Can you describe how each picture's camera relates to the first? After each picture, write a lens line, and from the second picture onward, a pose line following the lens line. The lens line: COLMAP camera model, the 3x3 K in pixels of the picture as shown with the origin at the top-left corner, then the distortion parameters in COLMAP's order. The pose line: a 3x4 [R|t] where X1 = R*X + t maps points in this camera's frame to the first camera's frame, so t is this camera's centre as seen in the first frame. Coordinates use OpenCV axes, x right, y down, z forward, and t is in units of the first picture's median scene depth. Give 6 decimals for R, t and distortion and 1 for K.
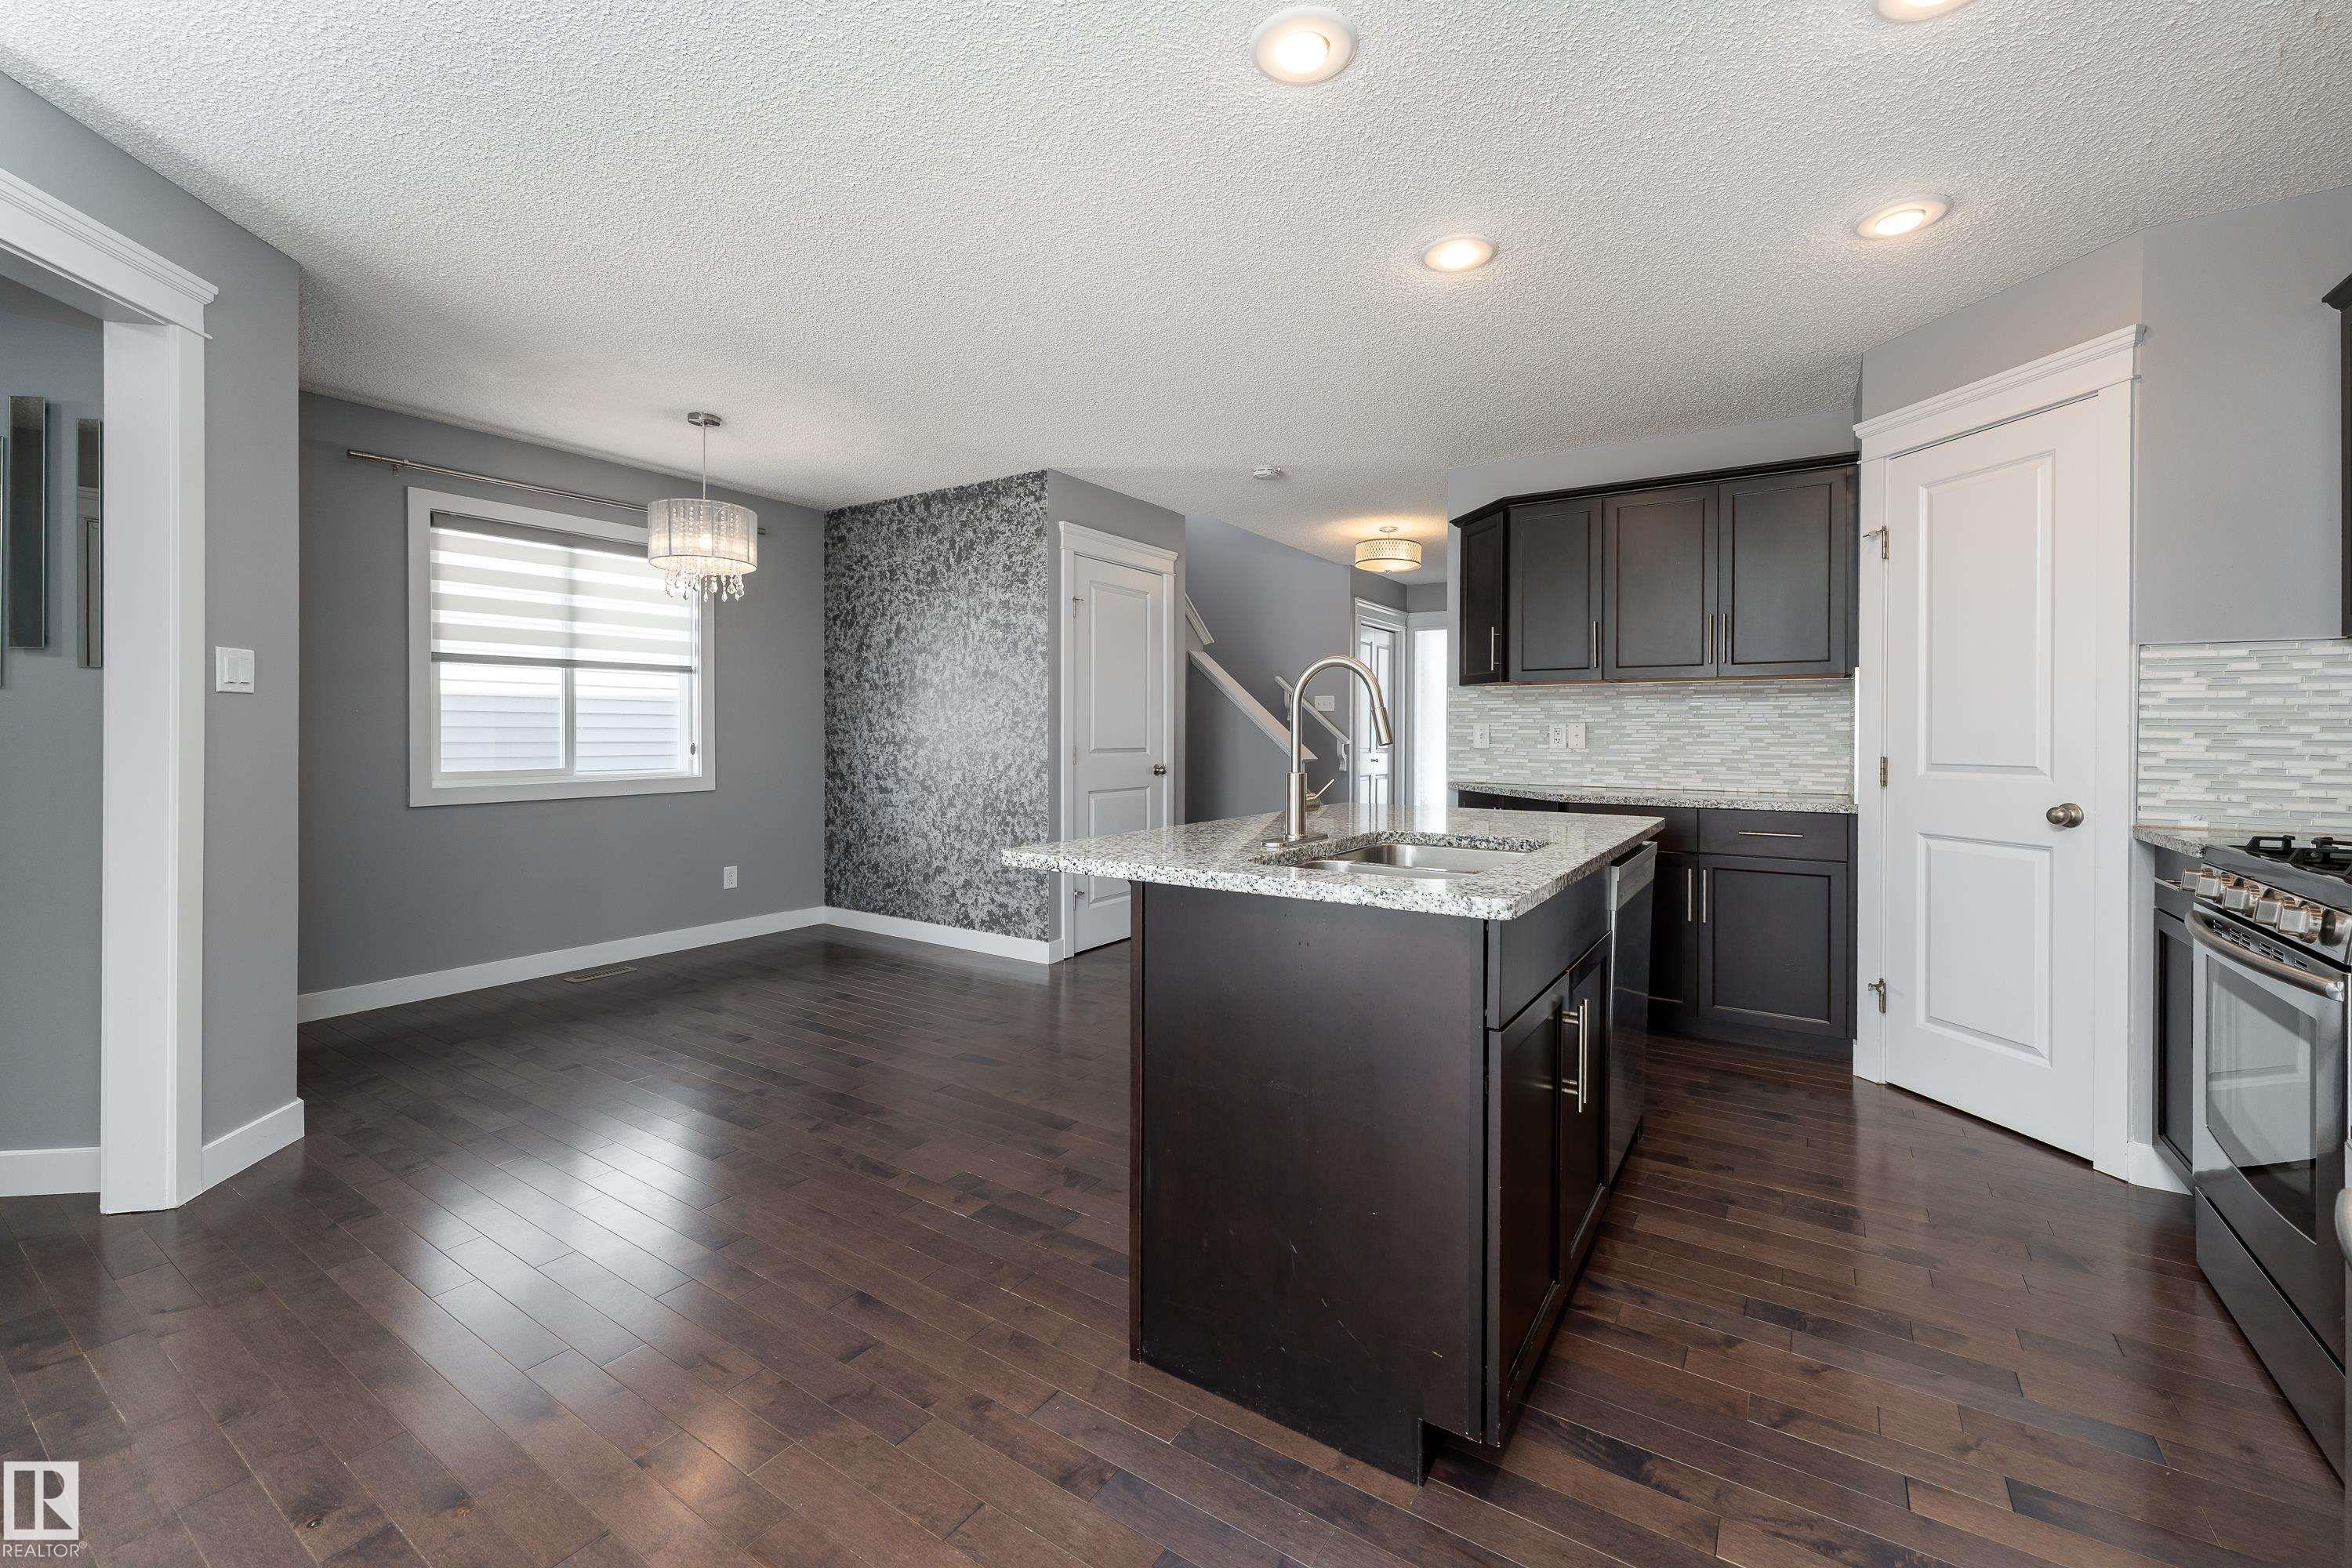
lens RADIAL K [[957.6, 0, 1185.0], [0, 957.6, 745.2], [0, 0, 1]] dist [0.004566, 0.000167]
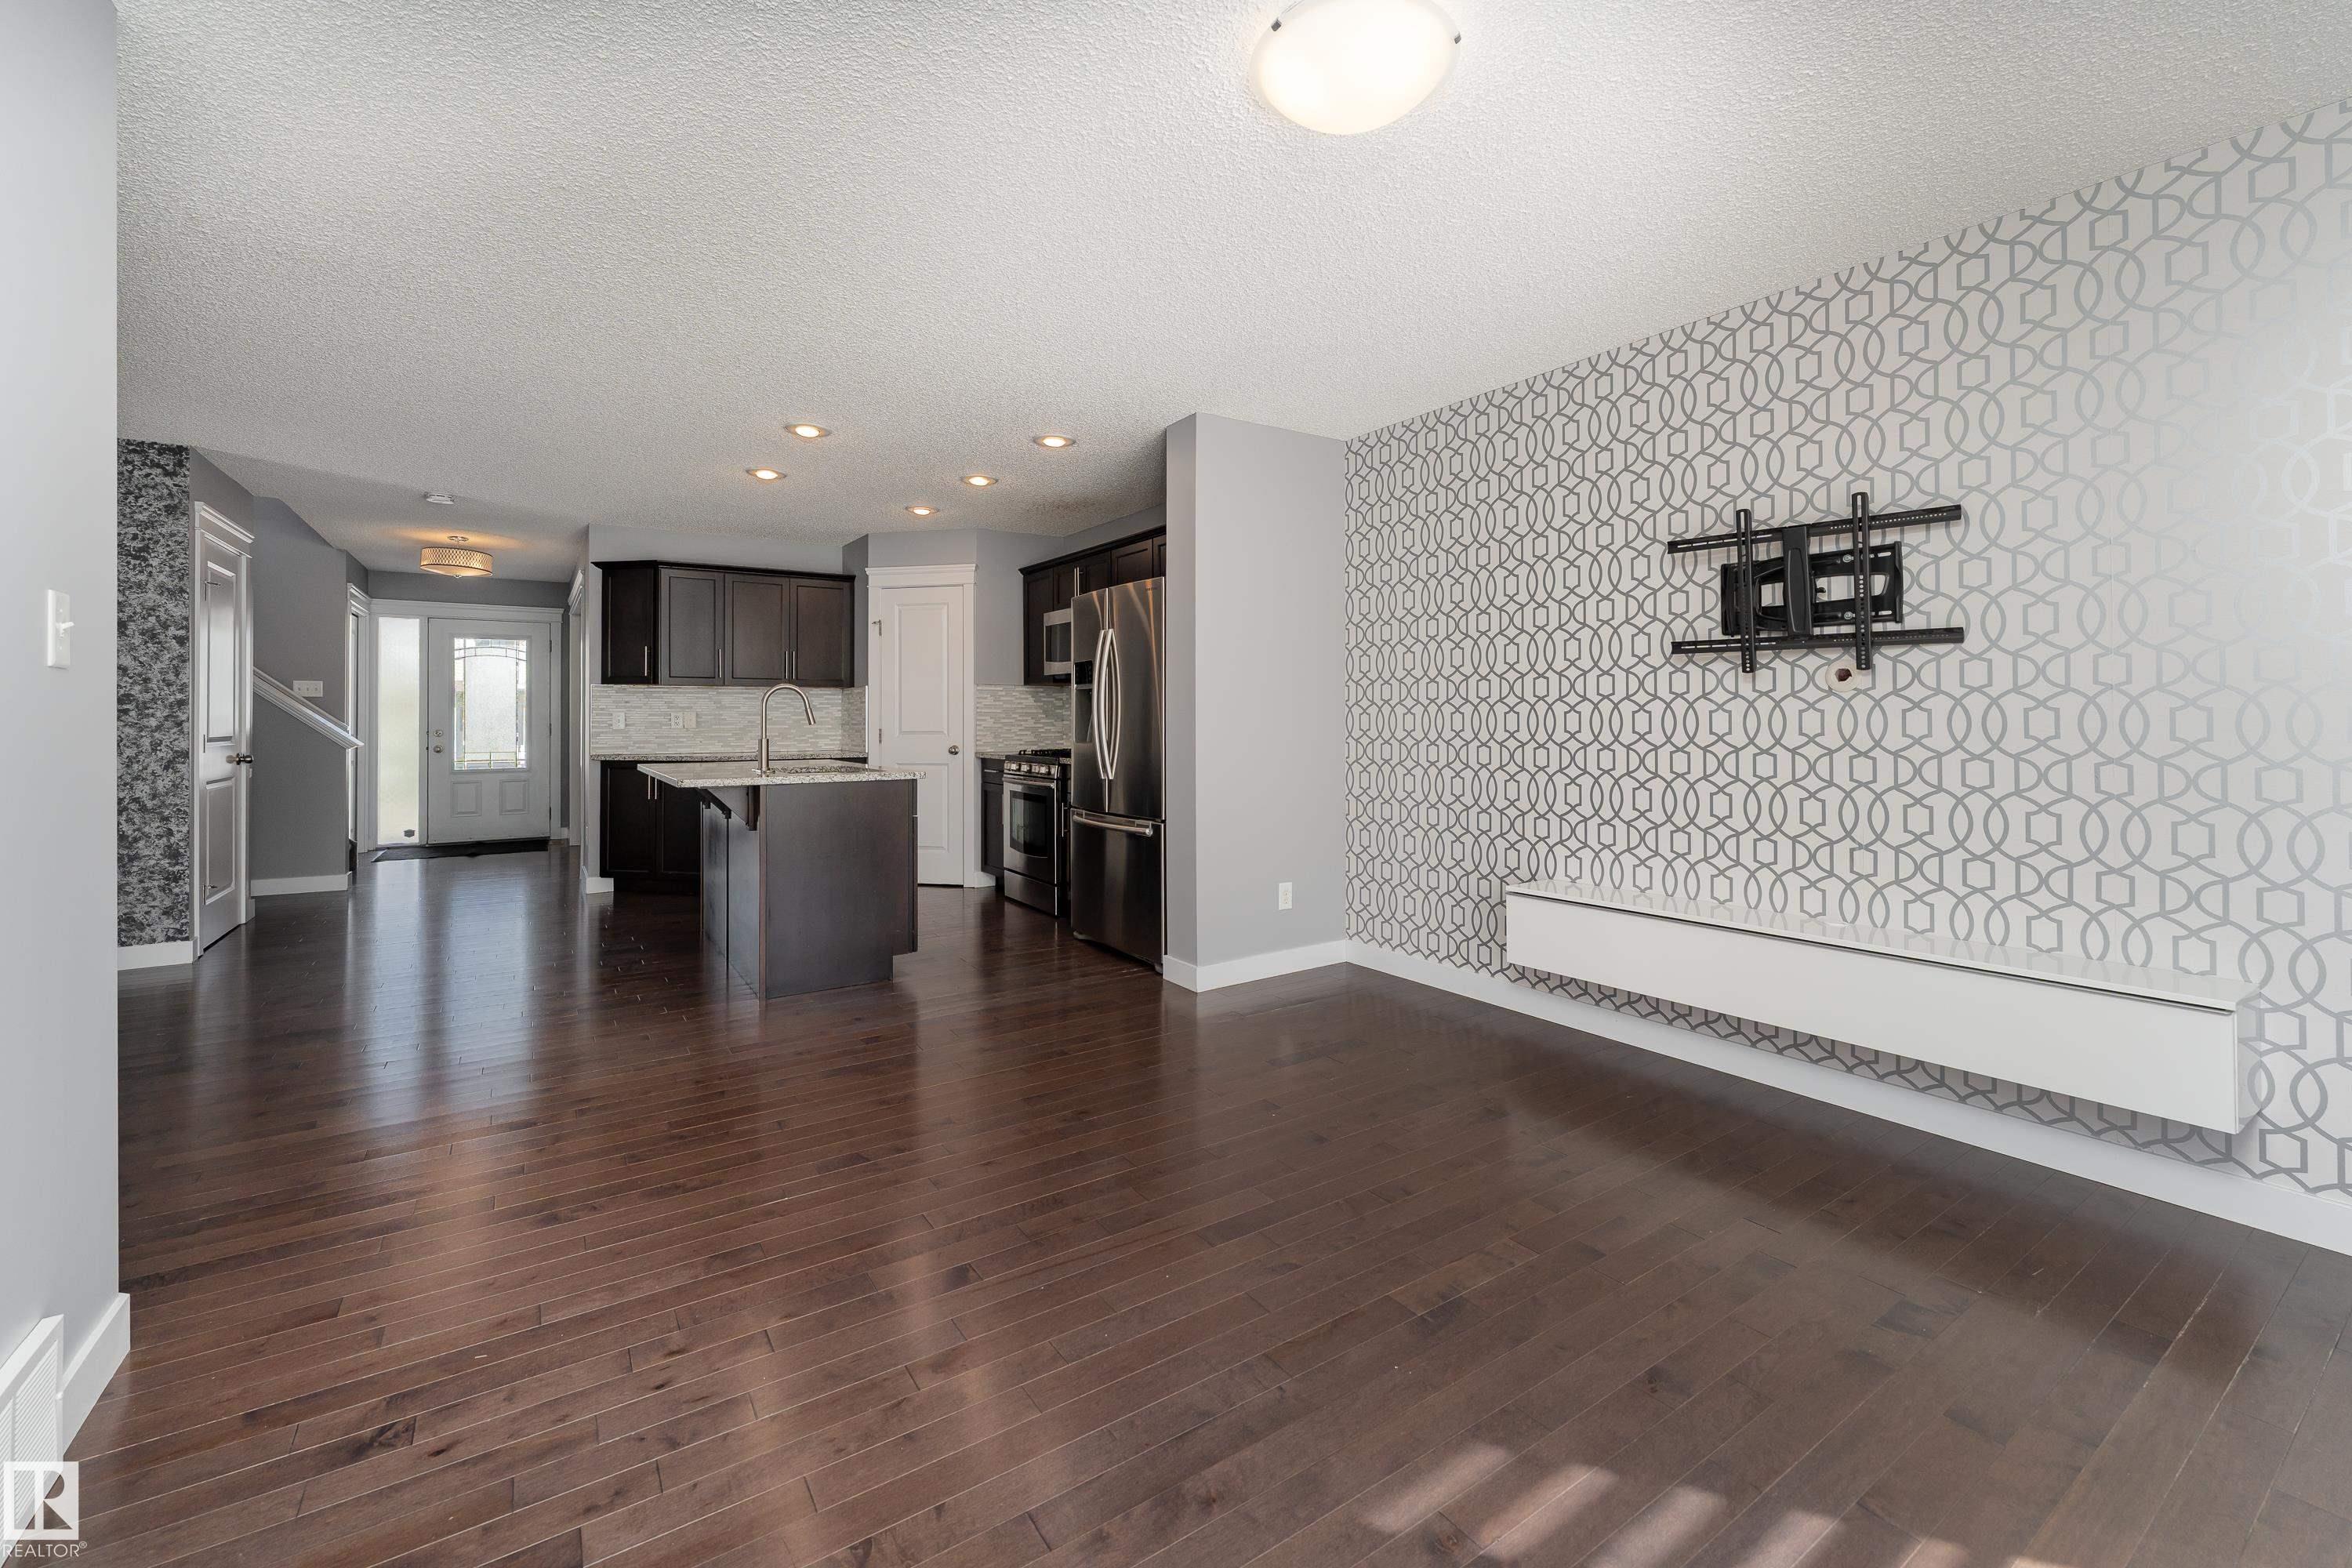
lens RADIAL K [[971.4, 0, 1179.1], [0, 971.4, 716.5], [0, 0, 1]] dist [0.004100, 0.000194]
pose [[0.390842, -0.004138, 0.920449, -0.618402], [0.015159, 0.999883, -0.001942, -0.000711], [-0.920333, 0.014713, 0.390859, -0.275945]]
